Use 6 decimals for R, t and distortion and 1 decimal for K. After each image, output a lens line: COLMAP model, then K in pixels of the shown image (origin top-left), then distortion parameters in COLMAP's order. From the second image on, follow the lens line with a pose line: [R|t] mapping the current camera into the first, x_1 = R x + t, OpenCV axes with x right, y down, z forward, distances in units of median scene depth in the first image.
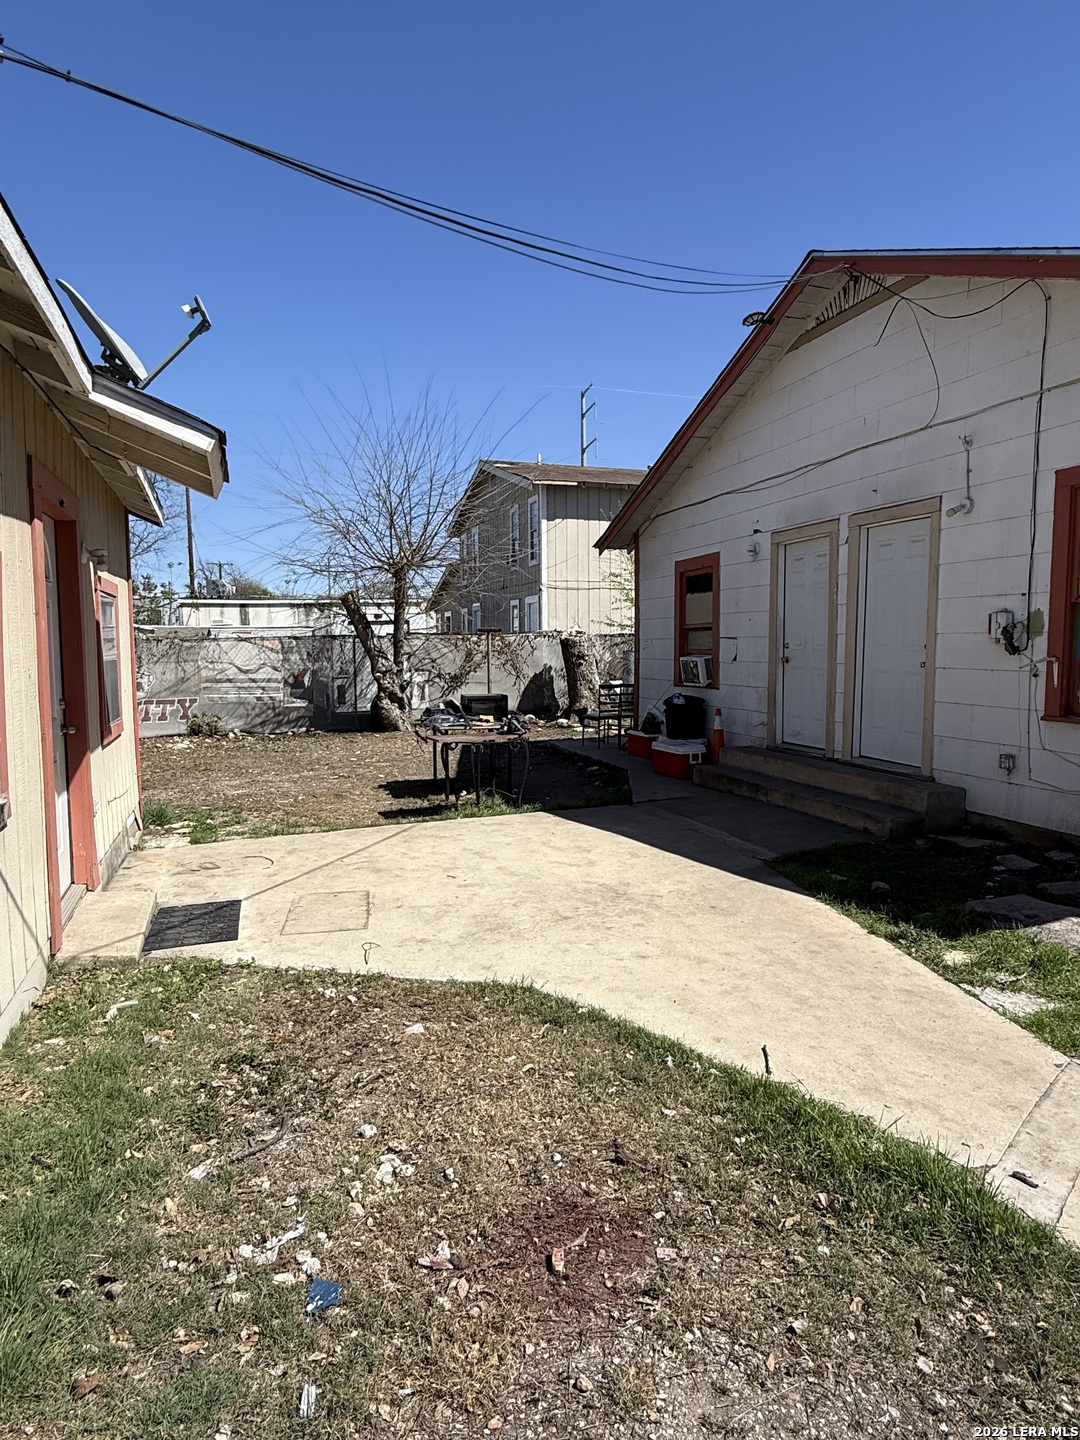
lens RADIAL K [[835.1, 0, 541.0], [0, 835.1, 714.0], [0, 0, 1]] dist [-0.000402, 0.005393]
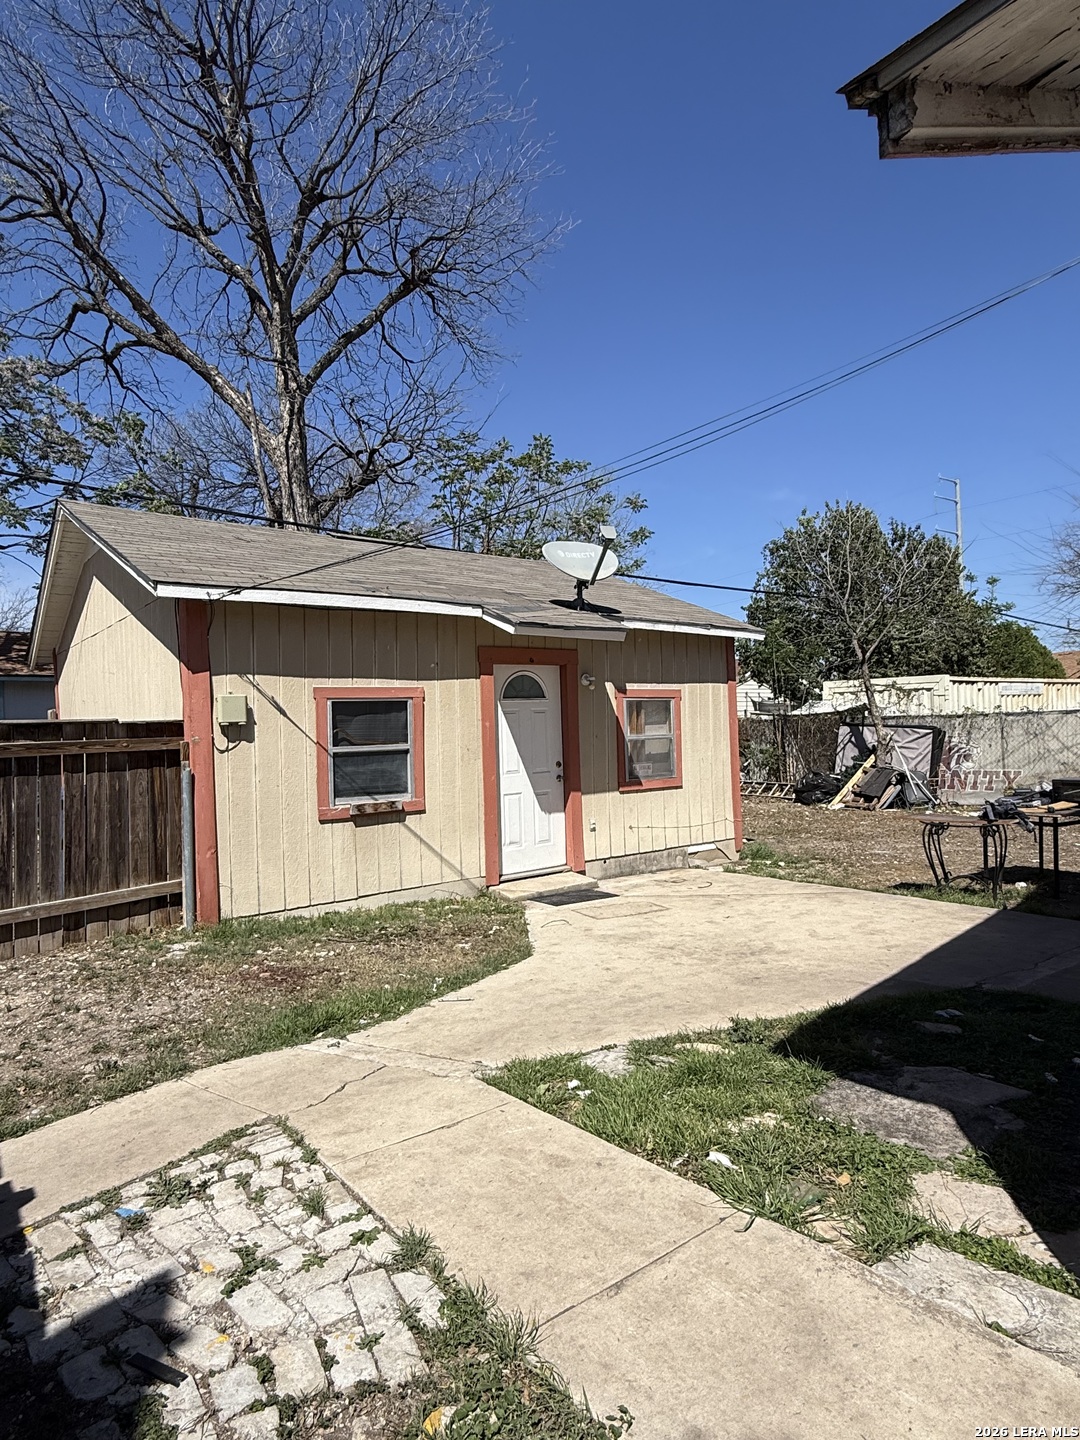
lens RADIAL K [[835.1, 0, 544.9], [0, 835.1, 721.4], [0, 0, 1]] dist [-0.000402, 0.005393]
pose [[0.310511, -0.010006, -0.950517, 0.939277], [-0.056806, 0.997962, -0.029063, -0.041038], [0.948871, 0.063020, 0.309310, 0.323156]]
